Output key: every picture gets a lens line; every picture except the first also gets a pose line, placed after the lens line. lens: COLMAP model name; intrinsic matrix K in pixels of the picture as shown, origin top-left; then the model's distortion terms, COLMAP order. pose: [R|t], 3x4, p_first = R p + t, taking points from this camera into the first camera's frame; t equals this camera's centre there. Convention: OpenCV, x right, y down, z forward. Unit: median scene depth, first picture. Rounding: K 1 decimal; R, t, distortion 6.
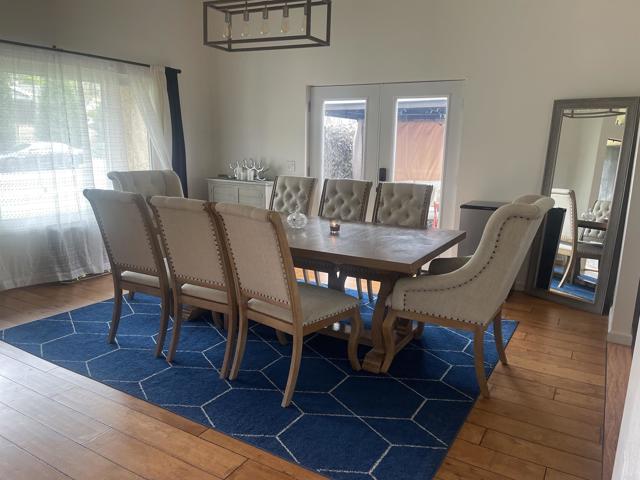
lens RADIAL K [[482.2, 0, 326.8], [0, 482.2, 245.0], [0, 0, 1]] dist [0.051713, -0.075721]
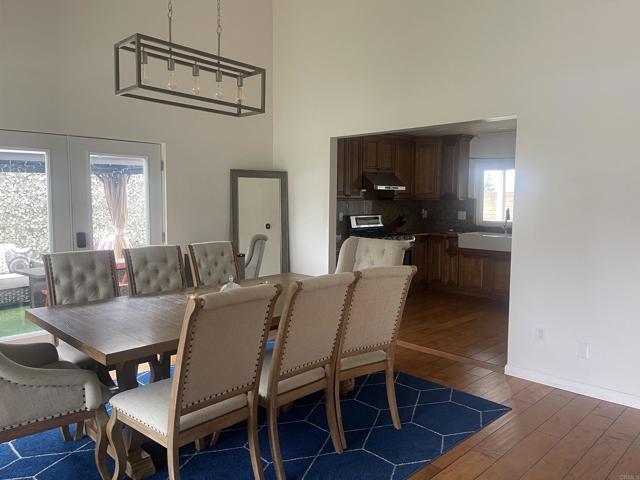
lens RADIAL K [[482.2, 0, 319.8], [0, 482.2, 234.3], [0, 0, 1]] dist [0.051713, -0.075721]
pose [[0.264009, -0.089035, 0.960402, -0.830031], [0.198729, 0.979387, 0.036166, -0.145616], [-0.943825, 0.181311, 0.276261, 0.513953]]
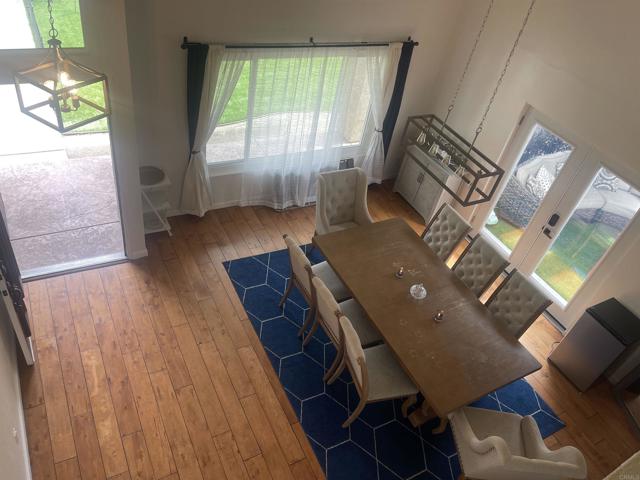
lens RADIAL K [[482.2, 0, 321.4], [0, 482.2, 238.6], [0, 0, 1]] dist [0.051713, -0.075721]
pose [[0.838928, 0.441238, -0.318603, 0.066149], [-0.257187, 0.837331, 0.482422, -0.679778], [0.479639, -0.322777, 0.815942, -0.139561]]
